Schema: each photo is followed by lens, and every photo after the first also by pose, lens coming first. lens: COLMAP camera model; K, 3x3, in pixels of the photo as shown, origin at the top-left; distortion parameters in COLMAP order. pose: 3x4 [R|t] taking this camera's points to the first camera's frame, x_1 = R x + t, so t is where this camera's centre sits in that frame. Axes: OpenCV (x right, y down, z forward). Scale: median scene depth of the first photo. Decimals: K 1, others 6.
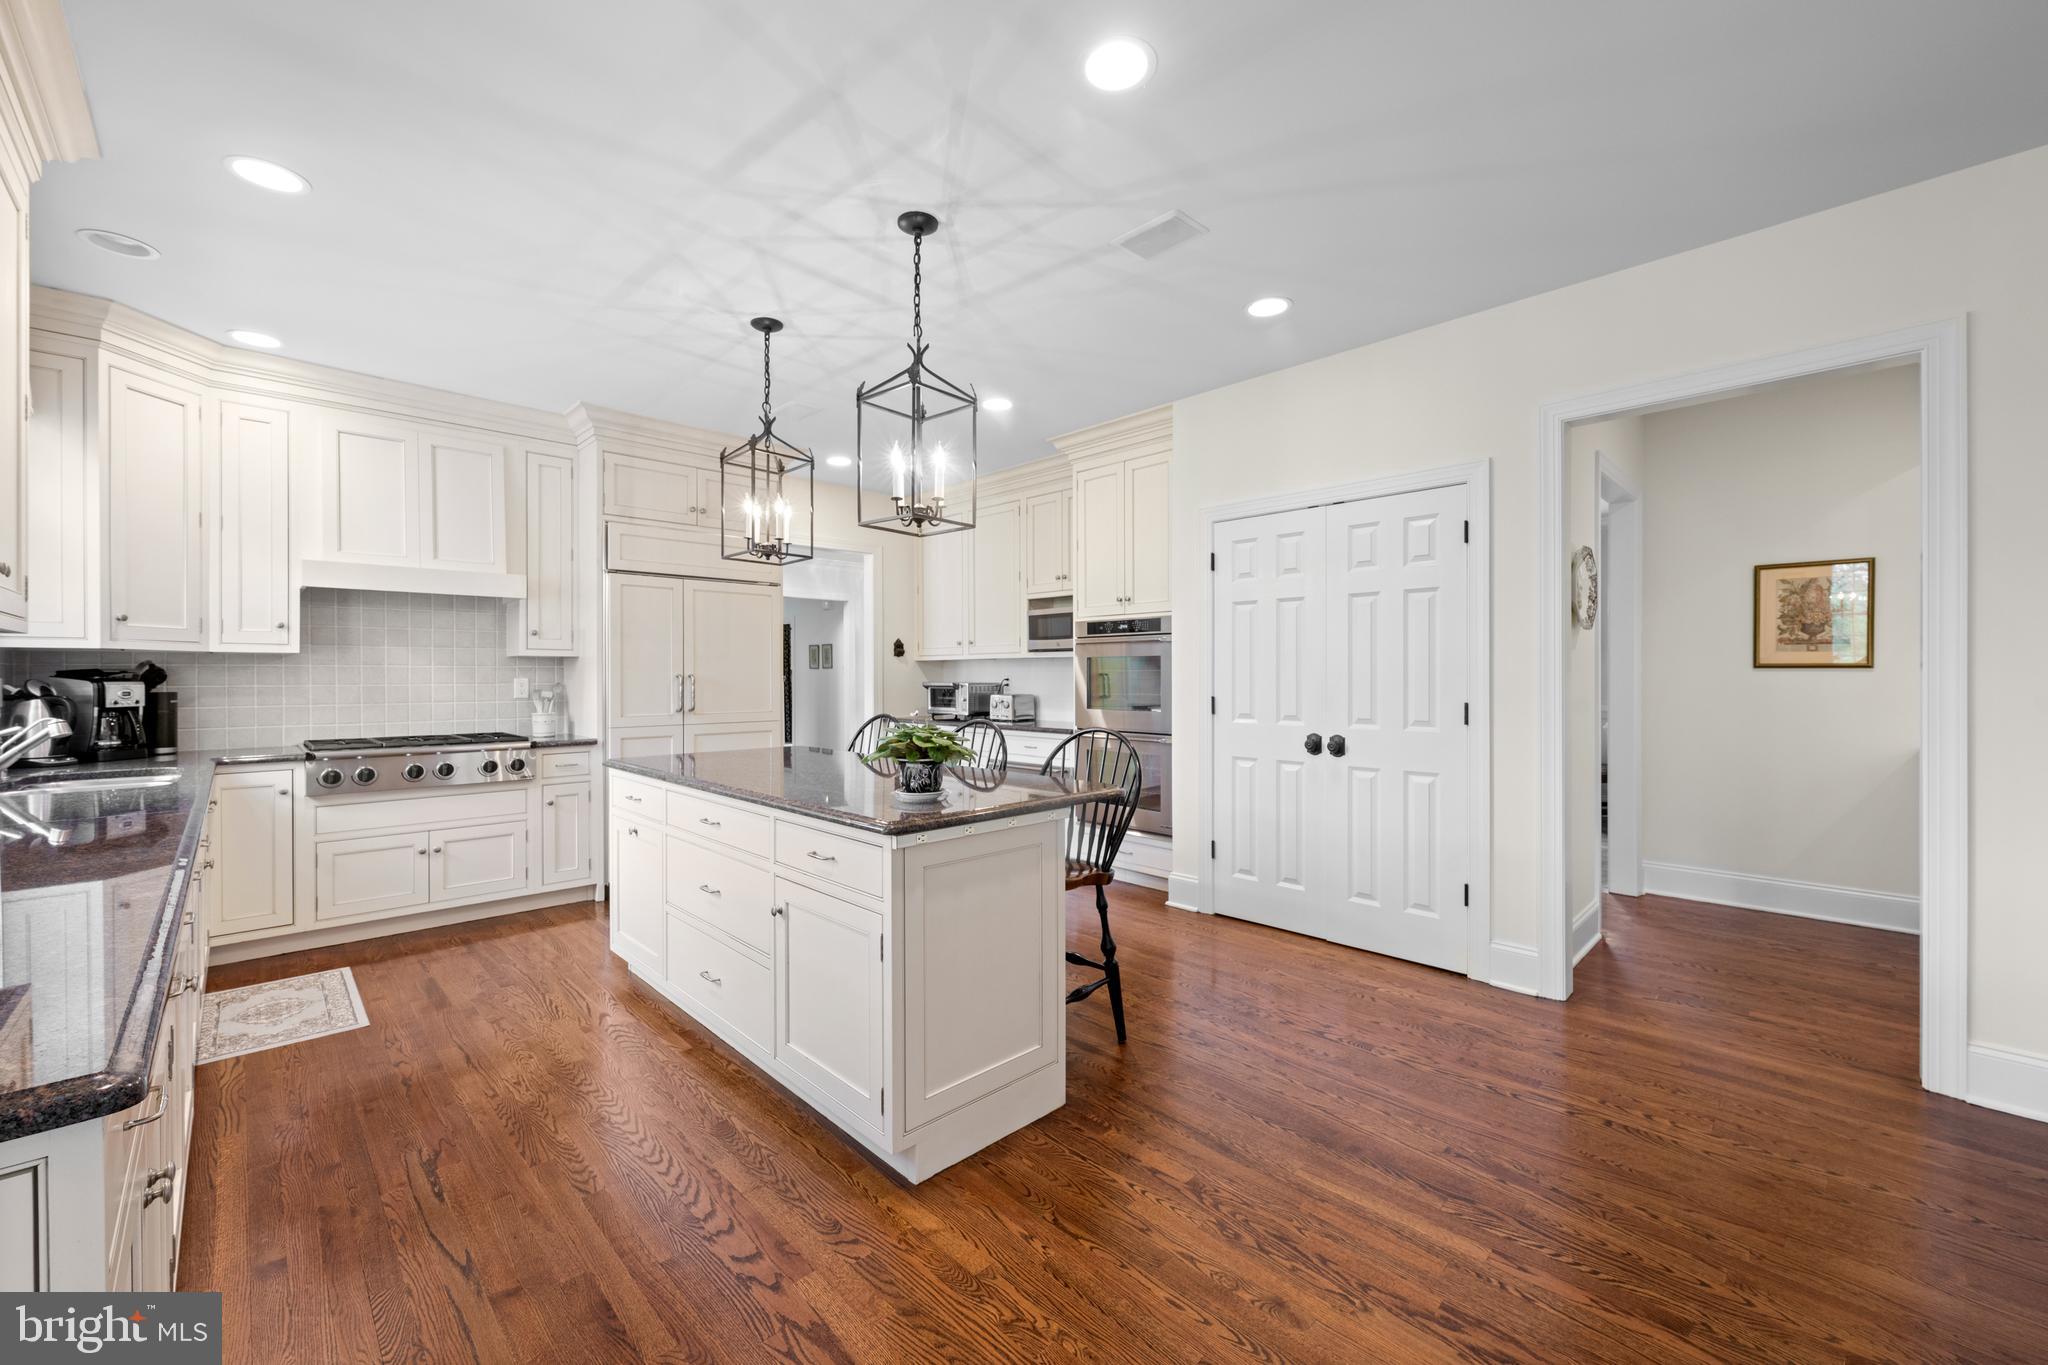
lens RADIAL K [[807.5, 0, 1040.1], [0, 807.5, 683.6], [0, 0, 1]] dist [0.009487, -0.000697]
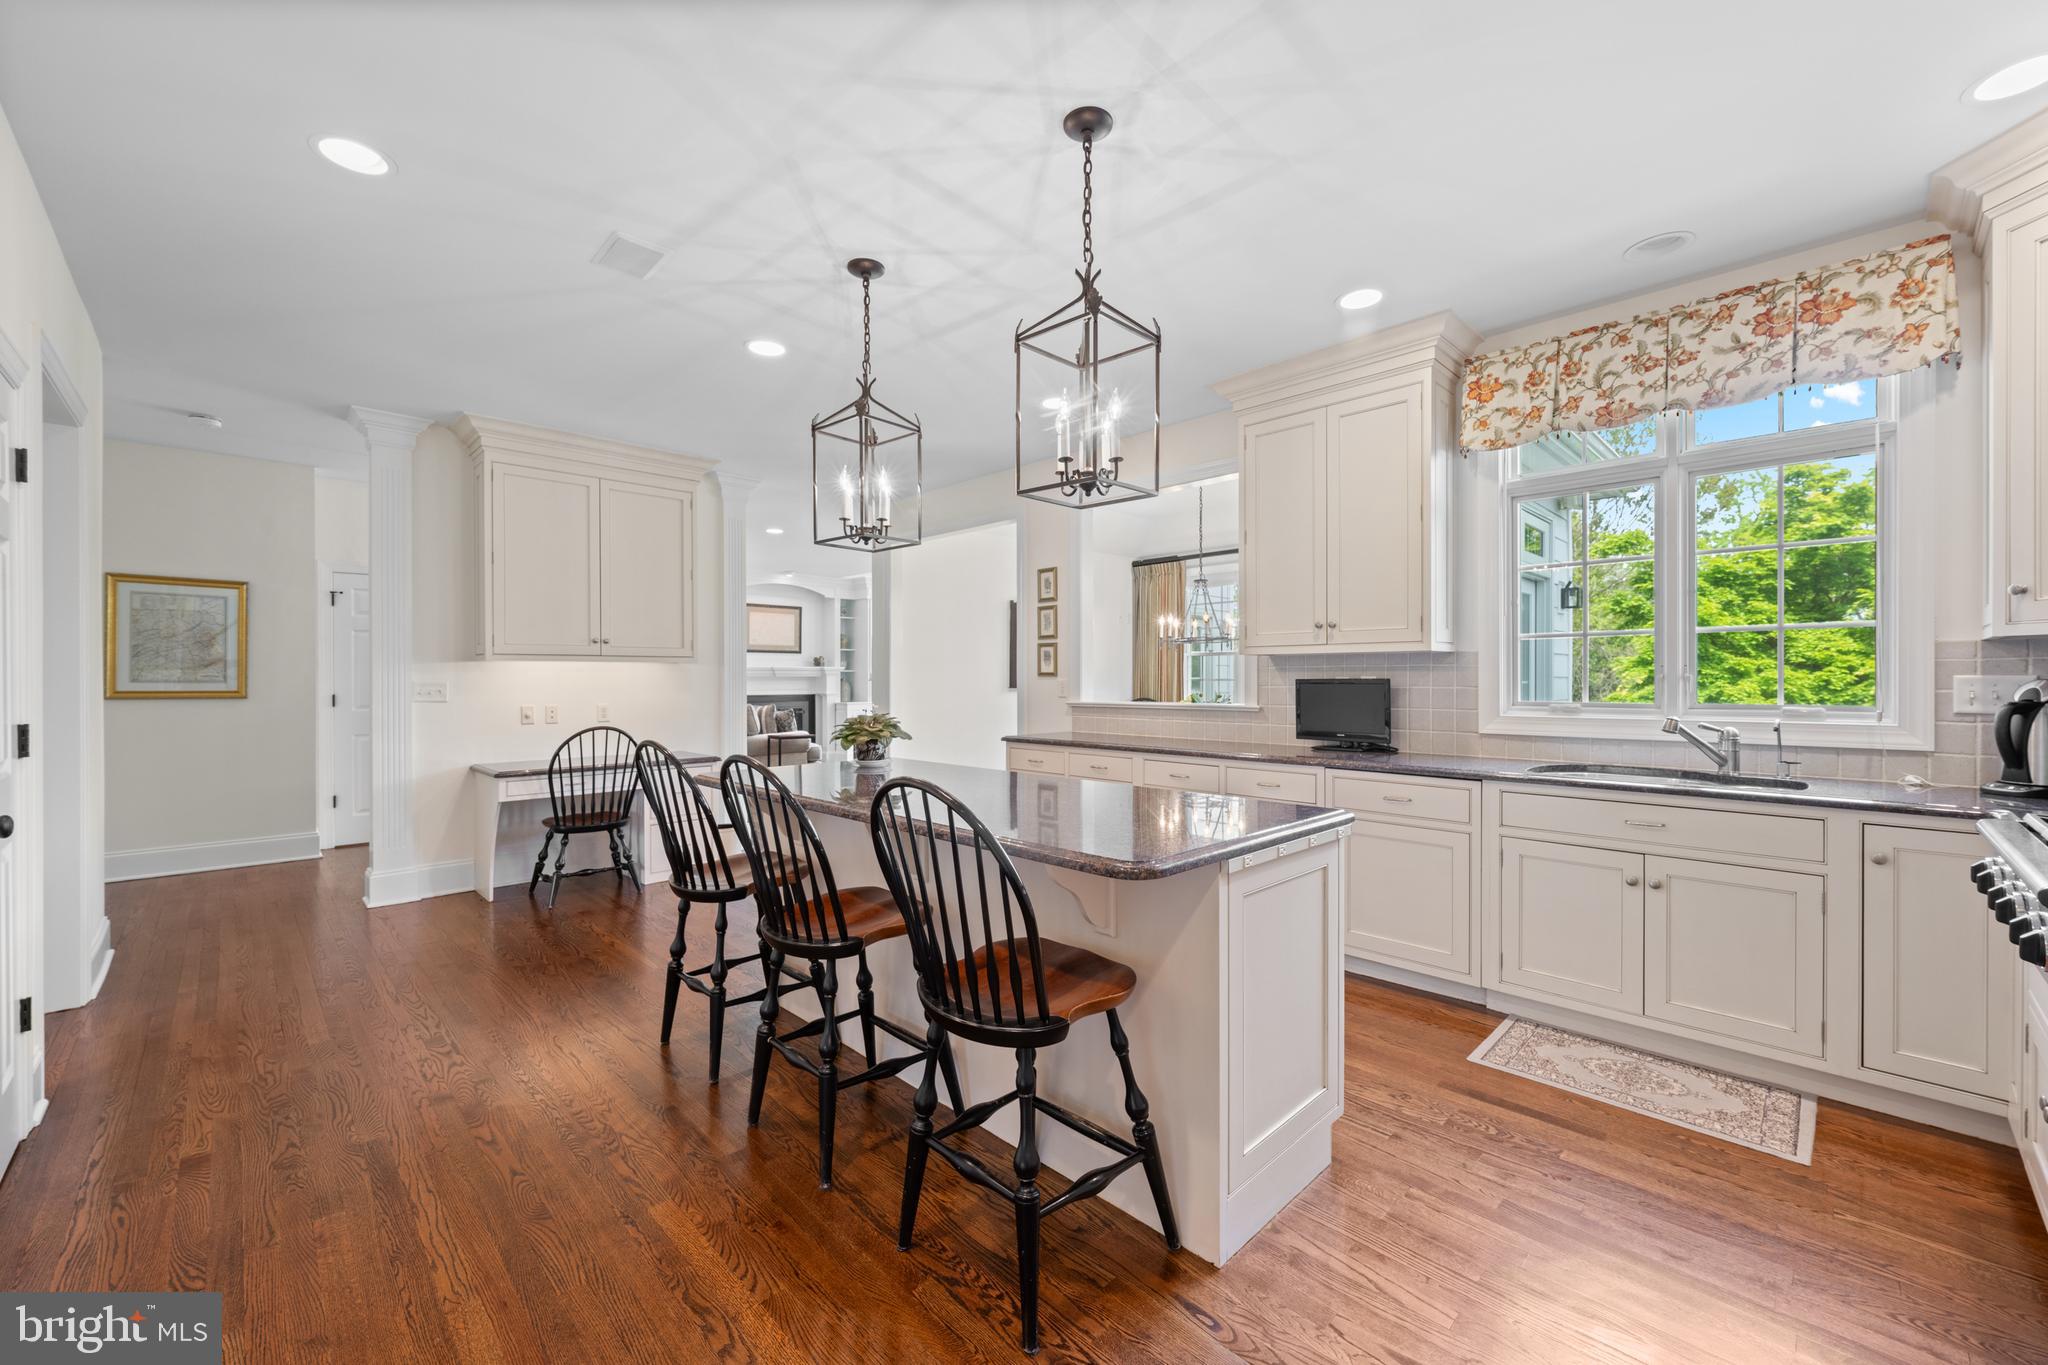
lens RADIAL K [[807.5, 0, 1029.4], [0, 807.5, 678.7], [0, 0, 1]] dist [0.009487, -0.000697]
pose [[-0.999984, 0.004610, 0.003411, -0.332263], [0.004630, 0.999972, 0.005912, -0.014463], [-0.003384, 0.005928, -0.999977, 1.868741]]
